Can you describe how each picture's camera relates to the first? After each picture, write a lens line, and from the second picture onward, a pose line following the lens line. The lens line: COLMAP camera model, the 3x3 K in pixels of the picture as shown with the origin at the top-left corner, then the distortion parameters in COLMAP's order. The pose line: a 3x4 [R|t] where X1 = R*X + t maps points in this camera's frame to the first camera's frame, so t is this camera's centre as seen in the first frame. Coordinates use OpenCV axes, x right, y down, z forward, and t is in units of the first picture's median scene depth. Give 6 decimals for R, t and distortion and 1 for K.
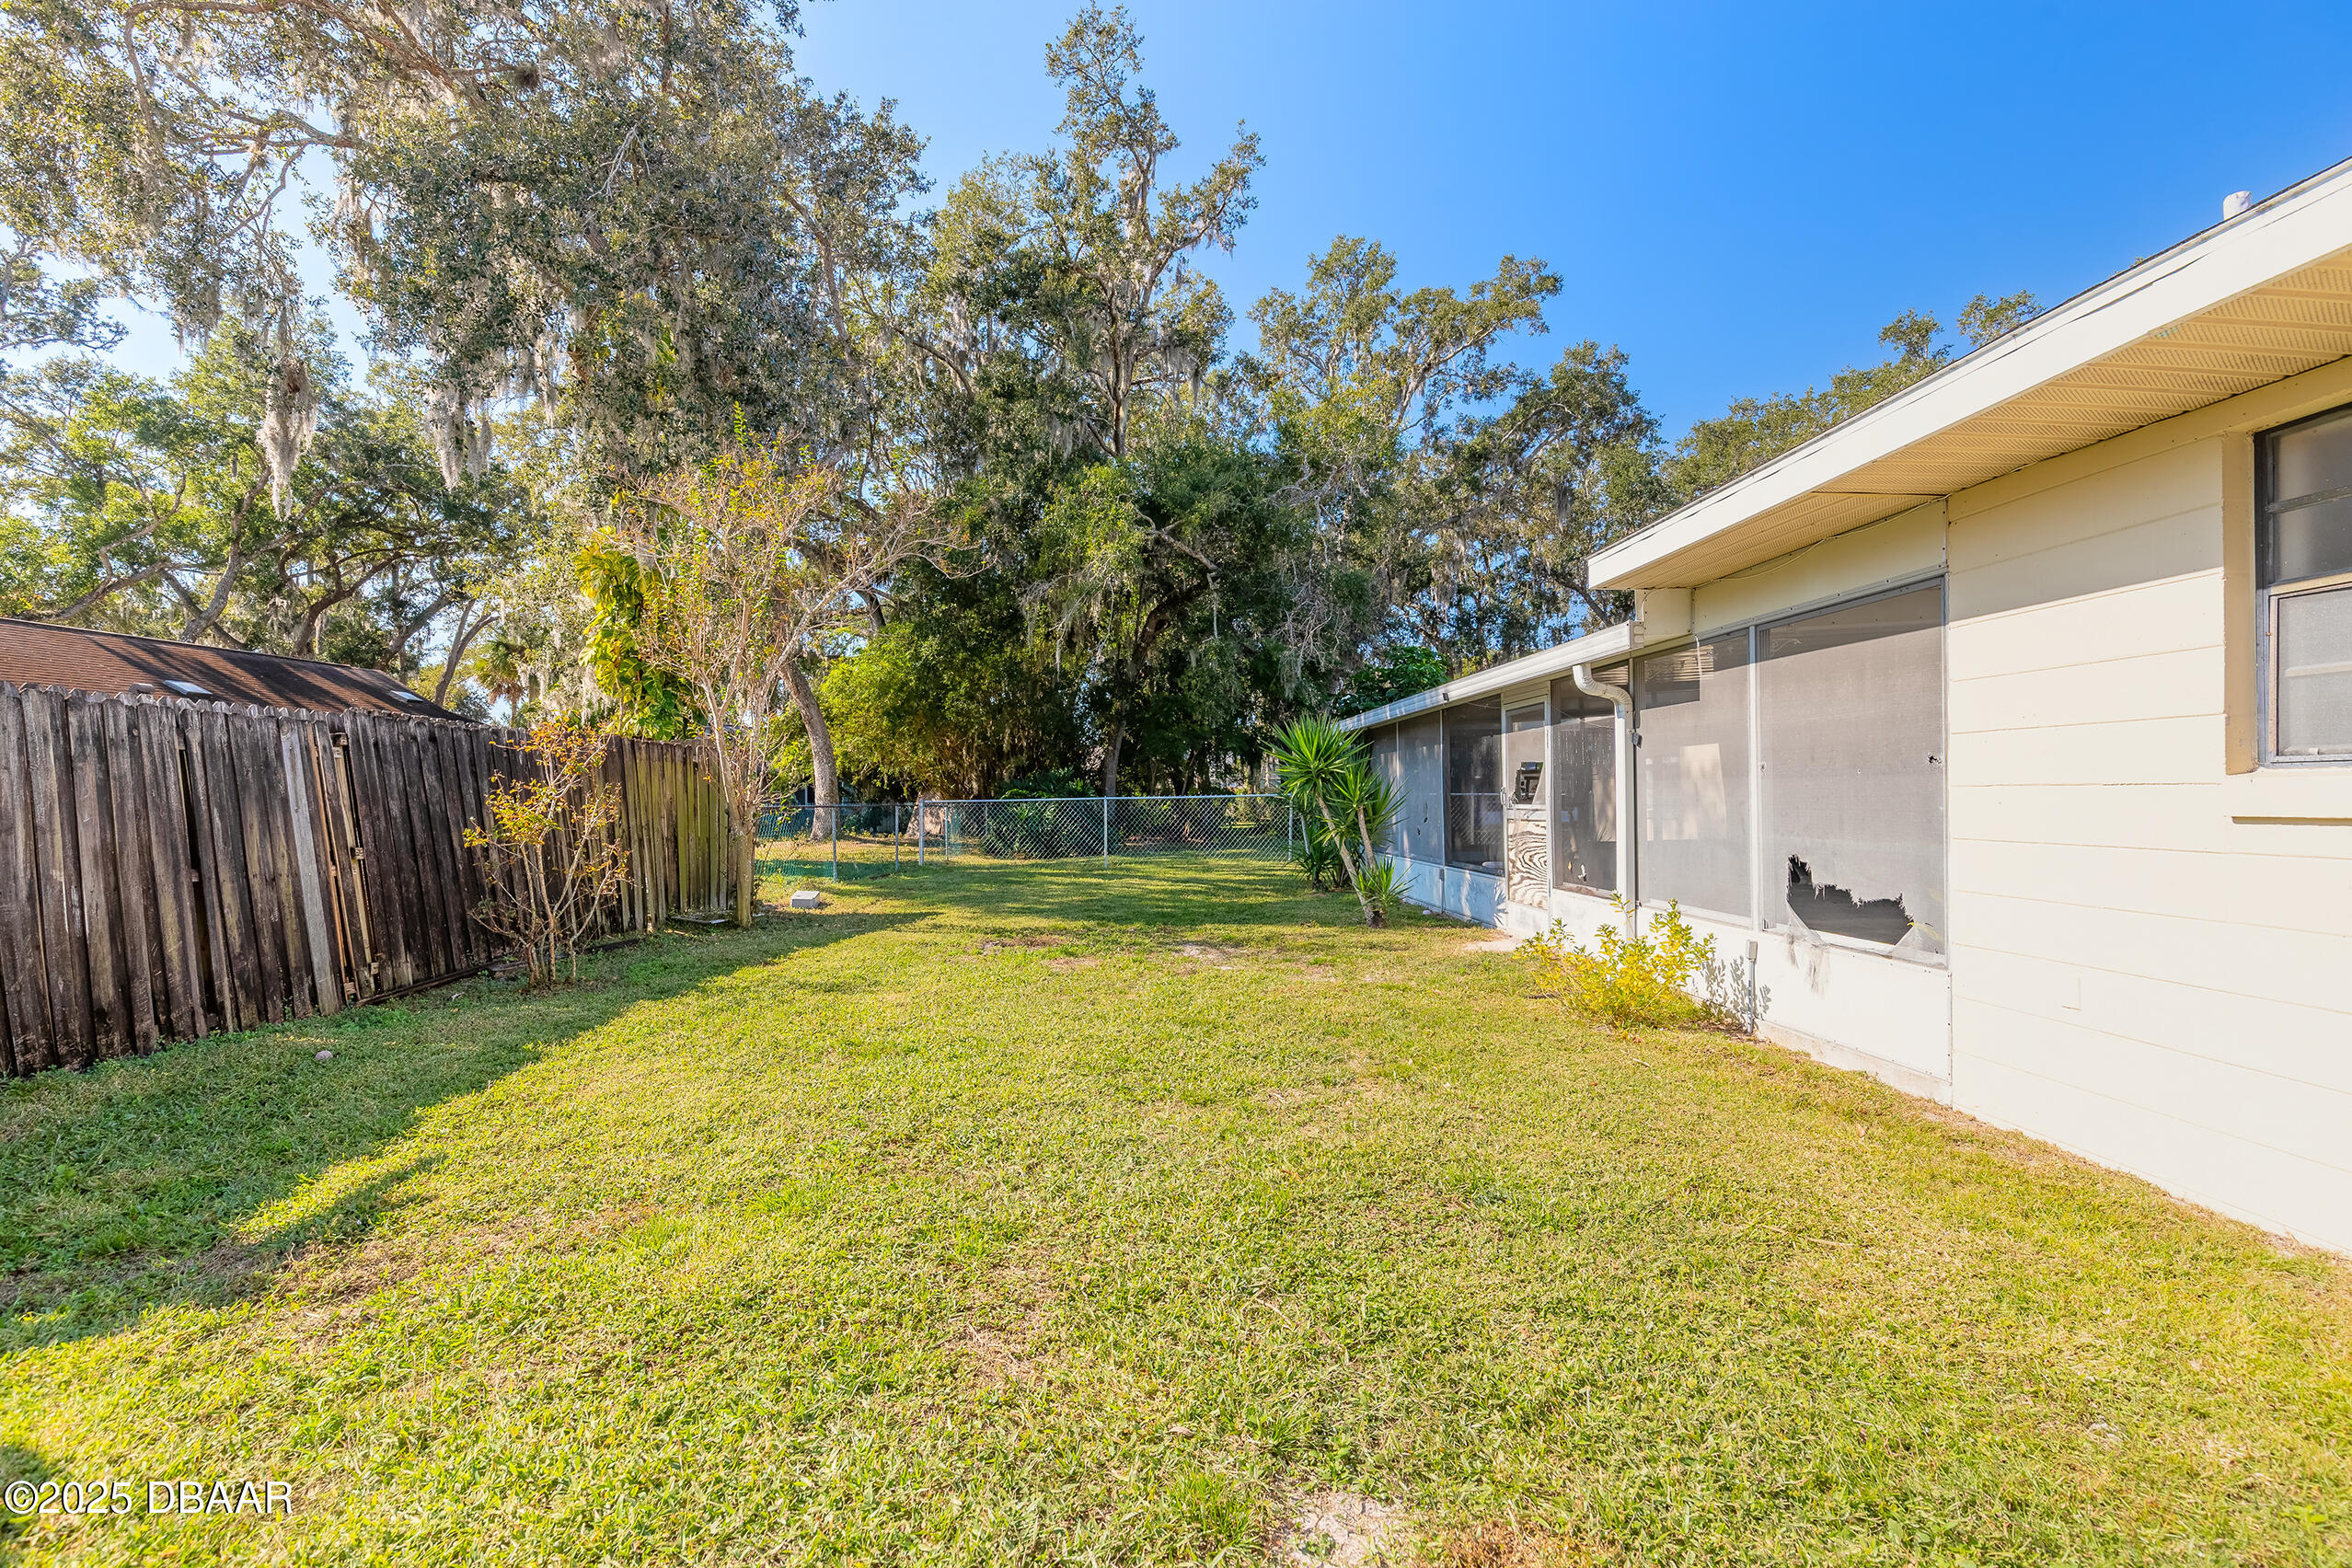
lens RADIAL K [[1072.1, 0, 1168.8], [0, 1072.1, 793.5], [0, 0, 1]] dist [0.015986, -0.000014]
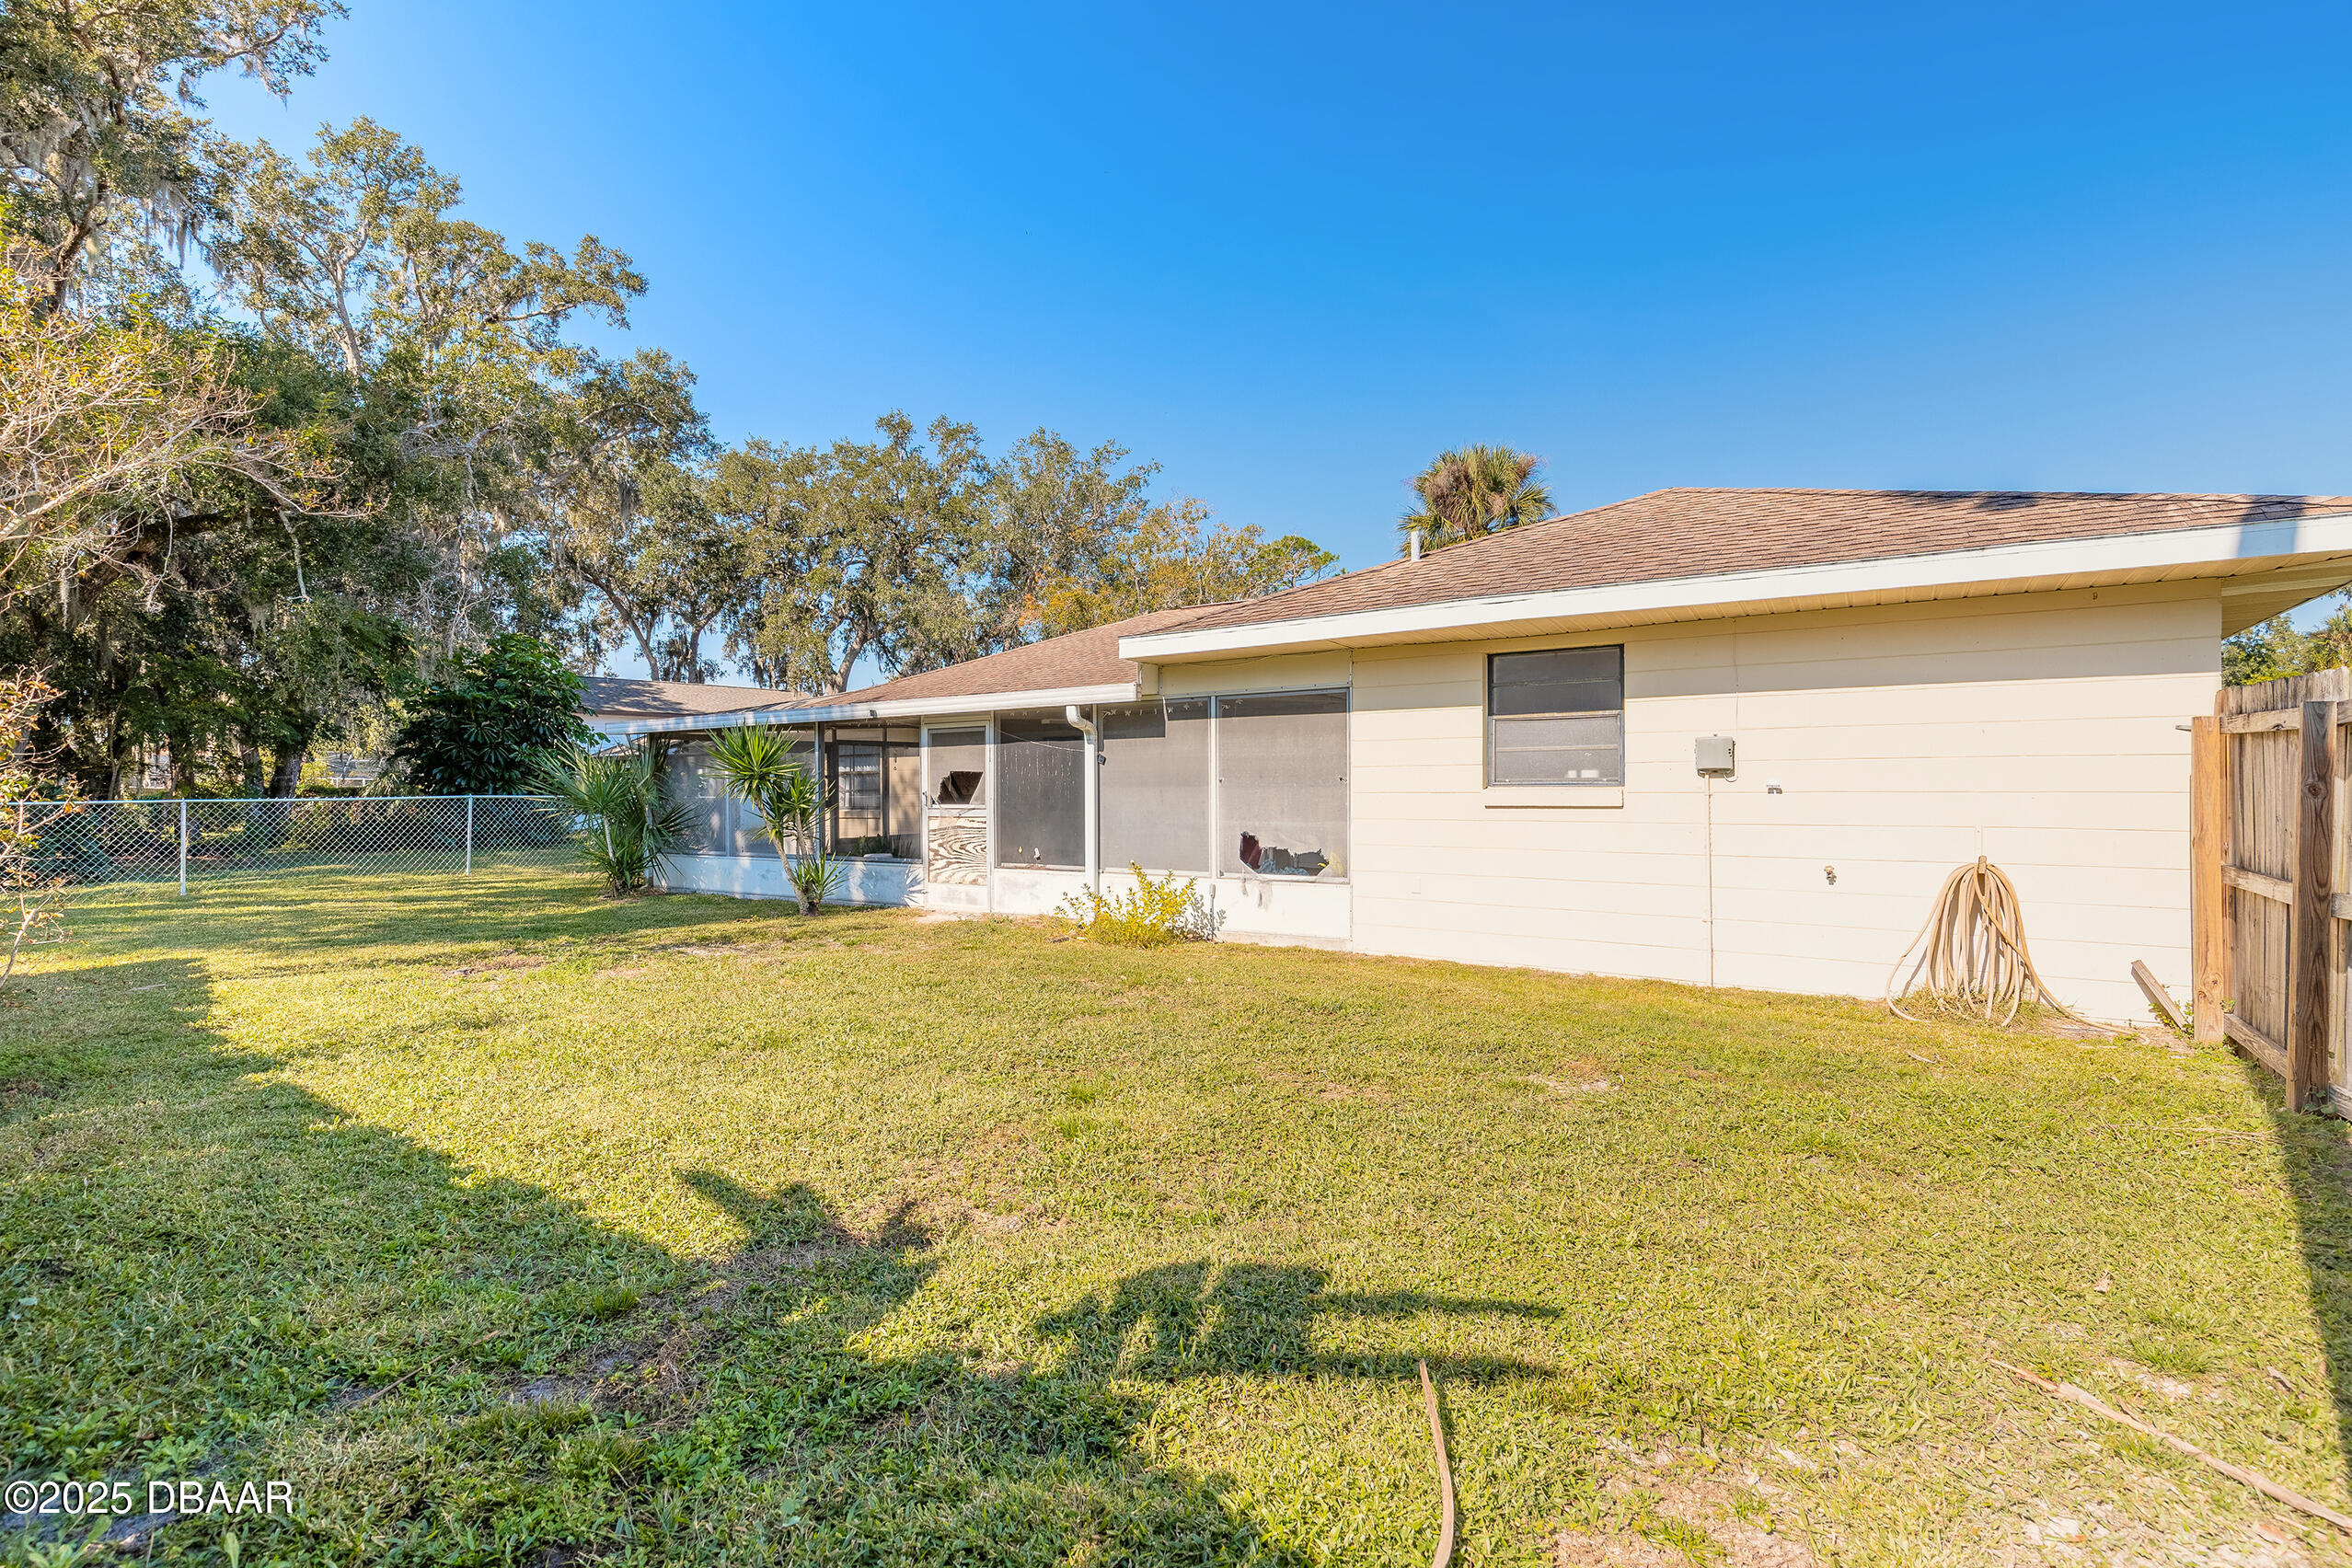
lens RADIAL K [[1072.1, 0, 1168.8], [0, 1072.1, 793.5], [0, 0, 1]] dist [0.015986, -0.000014]
pose [[0.596283, 0.004763, 0.802760, -0.799332], [-0.002830, 0.999989, -0.003830, 0.001985], [-0.802770, 0.000012, 0.596289, 0.063622]]
